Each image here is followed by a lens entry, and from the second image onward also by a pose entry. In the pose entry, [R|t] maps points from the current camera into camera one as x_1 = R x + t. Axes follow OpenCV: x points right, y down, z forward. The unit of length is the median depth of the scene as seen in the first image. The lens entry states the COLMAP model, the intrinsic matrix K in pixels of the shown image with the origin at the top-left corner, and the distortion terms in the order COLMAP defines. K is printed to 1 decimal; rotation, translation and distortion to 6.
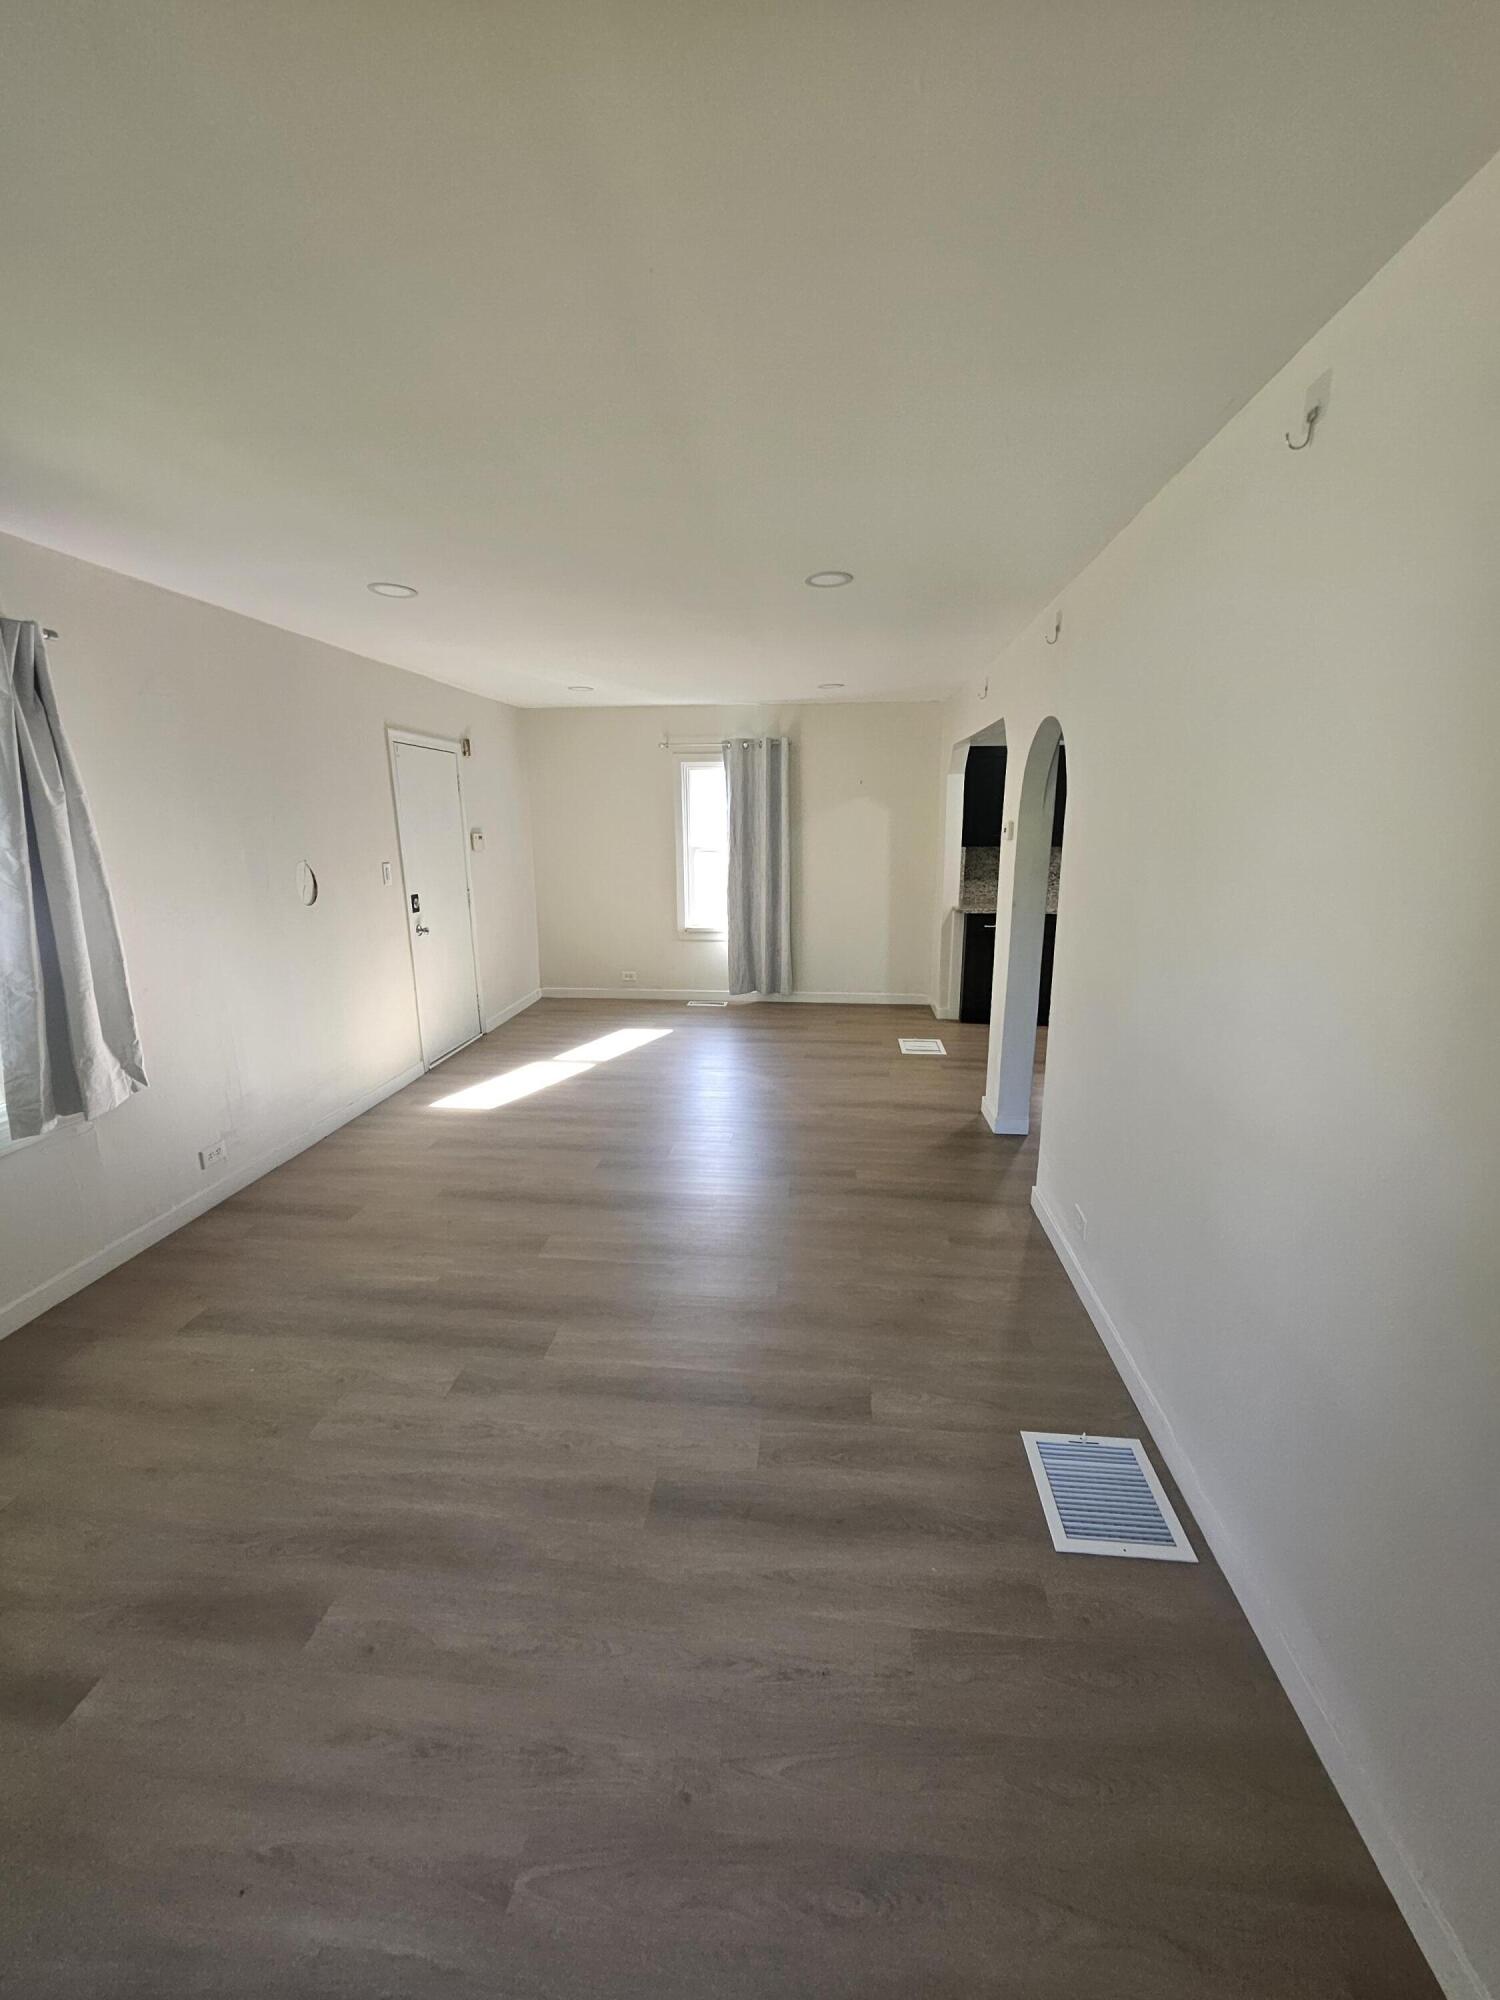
lens RADIAL K [[790.3, 0, 749.3], [0, 790.3, 993.0], [0, 0, 1]] dist [0.007003, 0.000329]
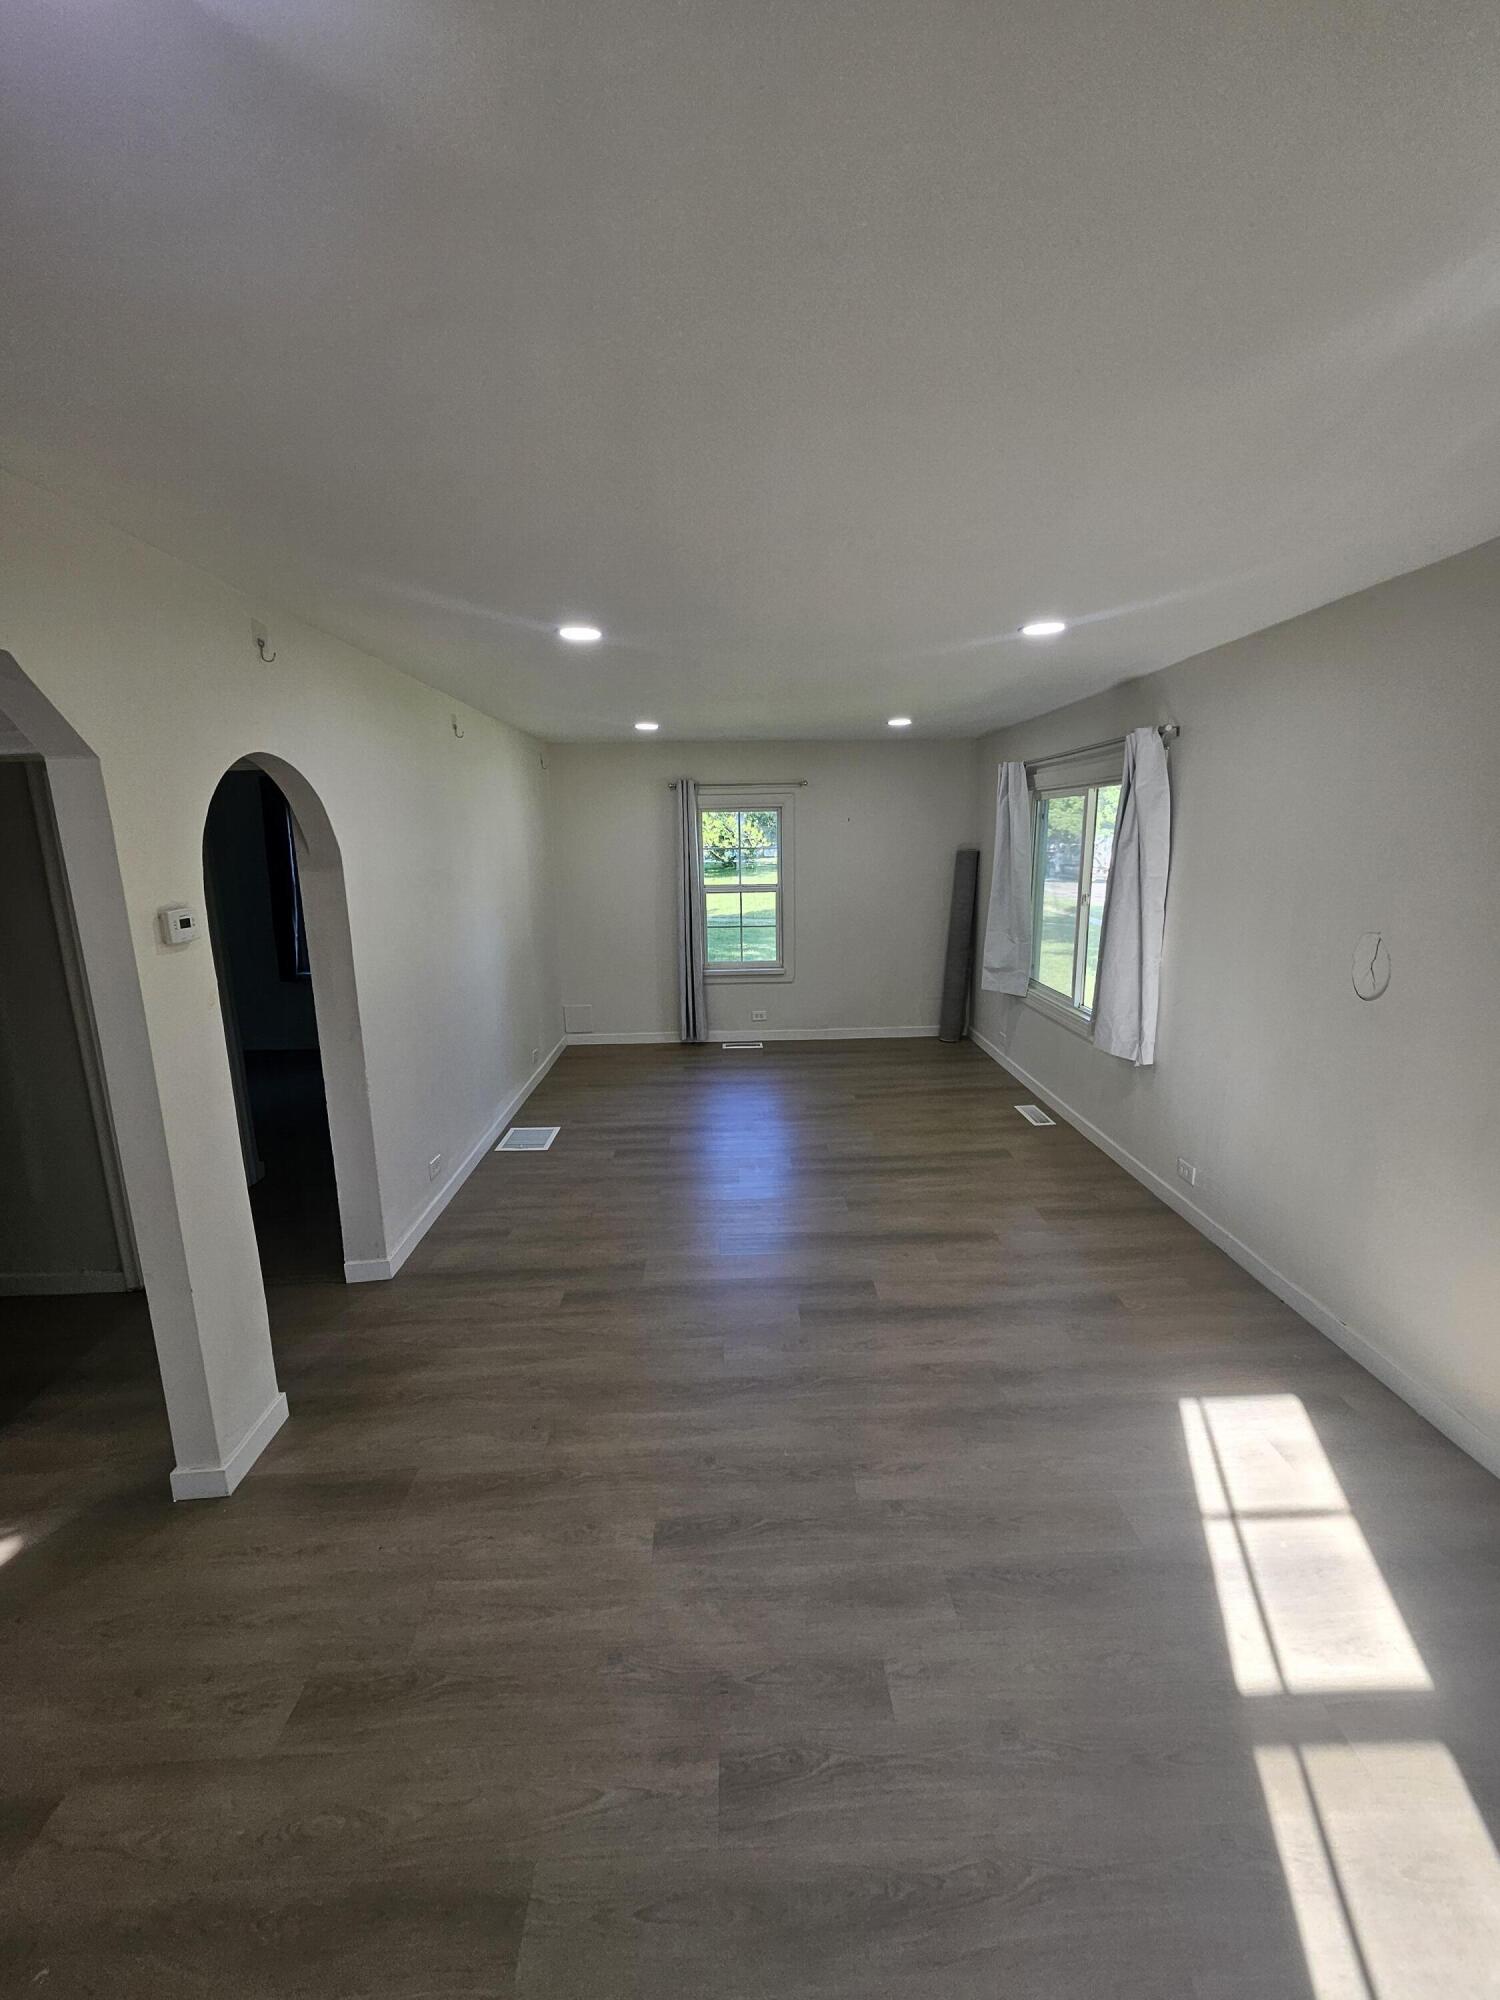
lens RADIAL K [[790.3, 0, 747.7], [0, 790.3, 998.4], [0, 0, 1]] dist [0.007003, 0.000329]
pose [[-0.990601, 0.049305, -0.127588, 0.040522], [-0.006025, 0.916140, 0.400813, -0.505056], [0.136650, 0.397815, -0.907232, 2.090703]]
